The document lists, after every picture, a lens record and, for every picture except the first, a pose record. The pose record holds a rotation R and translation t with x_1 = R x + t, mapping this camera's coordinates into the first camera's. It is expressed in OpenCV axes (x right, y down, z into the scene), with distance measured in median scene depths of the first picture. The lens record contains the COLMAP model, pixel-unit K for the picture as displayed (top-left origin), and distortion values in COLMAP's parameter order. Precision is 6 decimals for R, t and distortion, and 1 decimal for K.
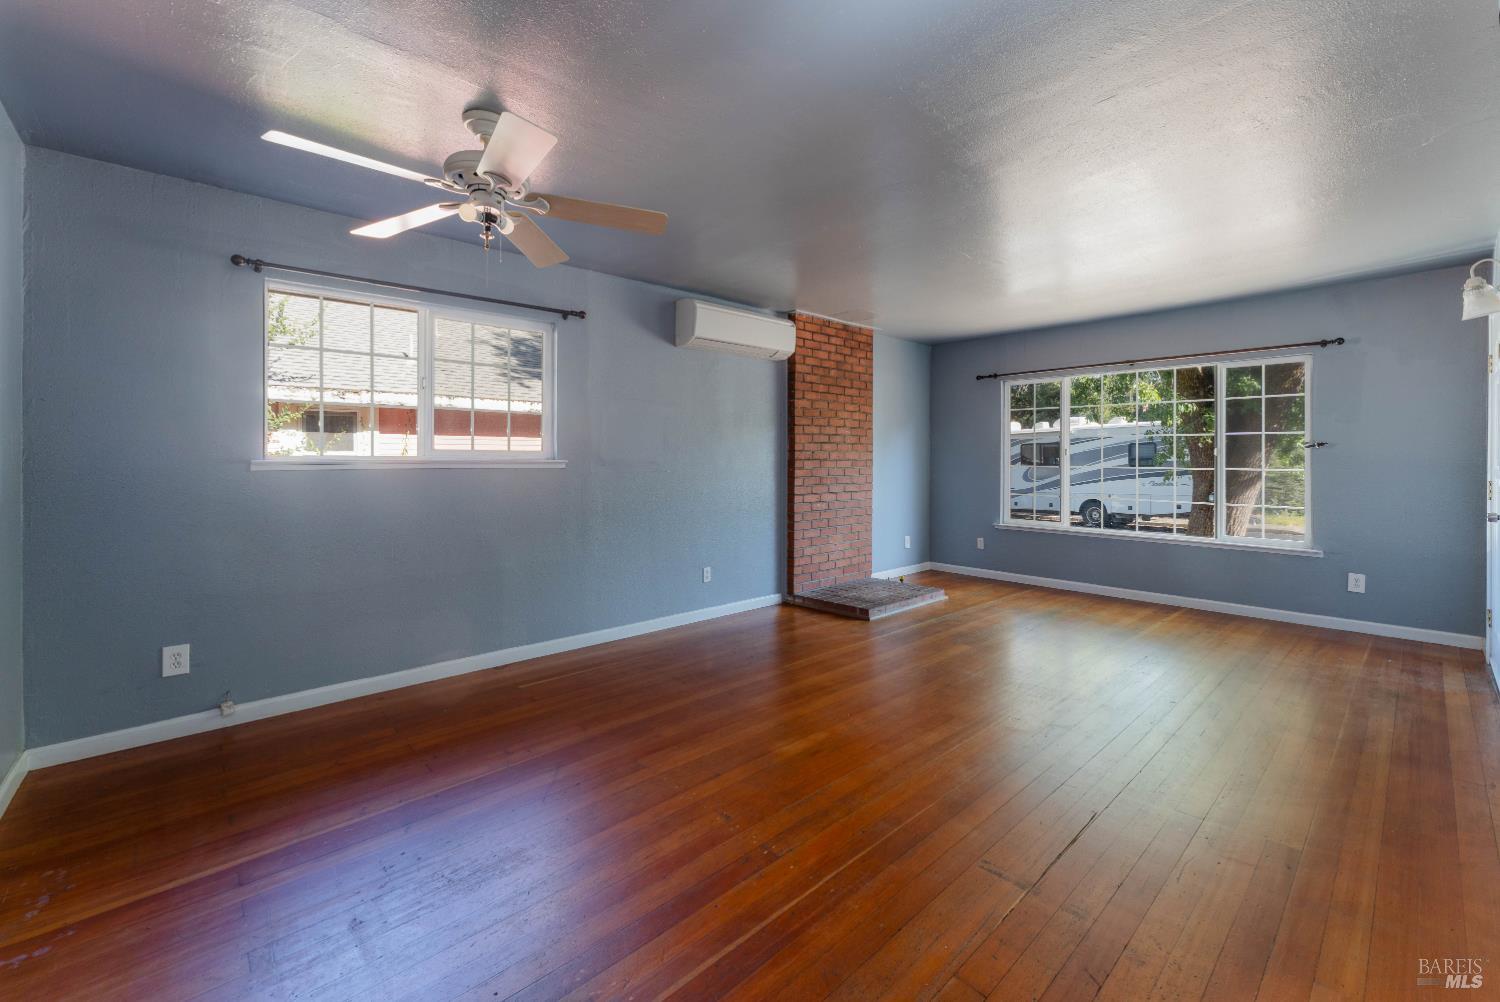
lens RADIAL K [[620.0, 0, 754.7], [0, 620.0, 460.3], [0, 0, 1]] dist [-0.001787, -0.000285]
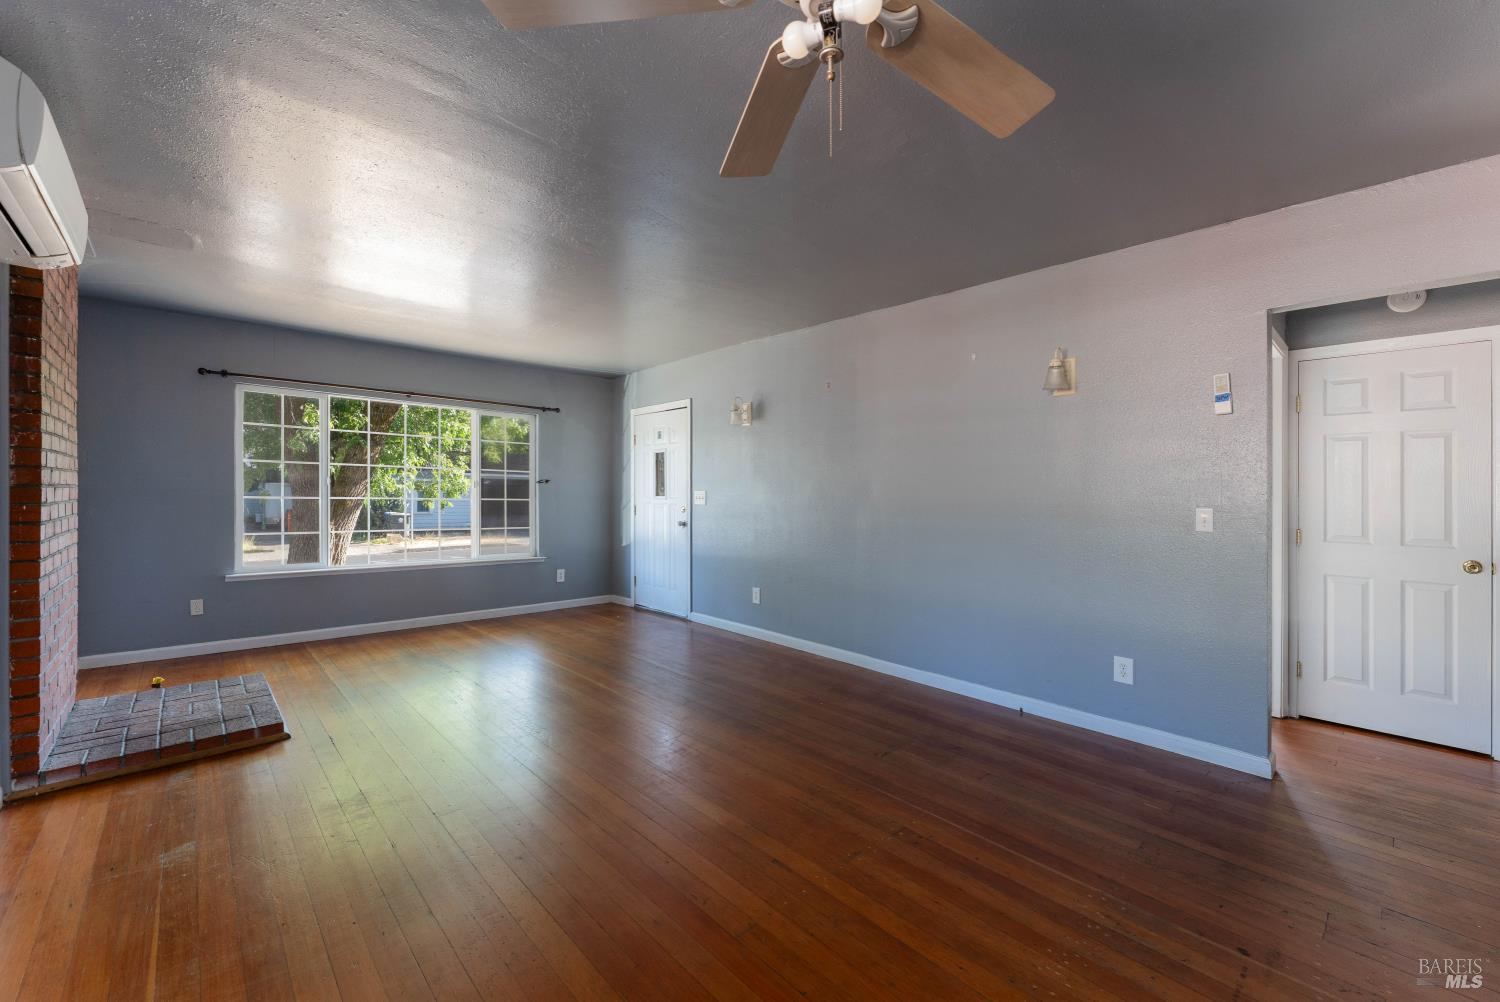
lens RADIAL K [[611.9, 0, 747.7], [0, 611.9, 493.3], [0, 0, 1]] dist [-0.000557, -0.000026]
pose [[-0.010285, 0.000441, 0.999947, -0.407612], [-0.013387, 0.999910, -0.000579, -0.003311], [-0.999857, -0.013393, -0.010278, 0.468383]]
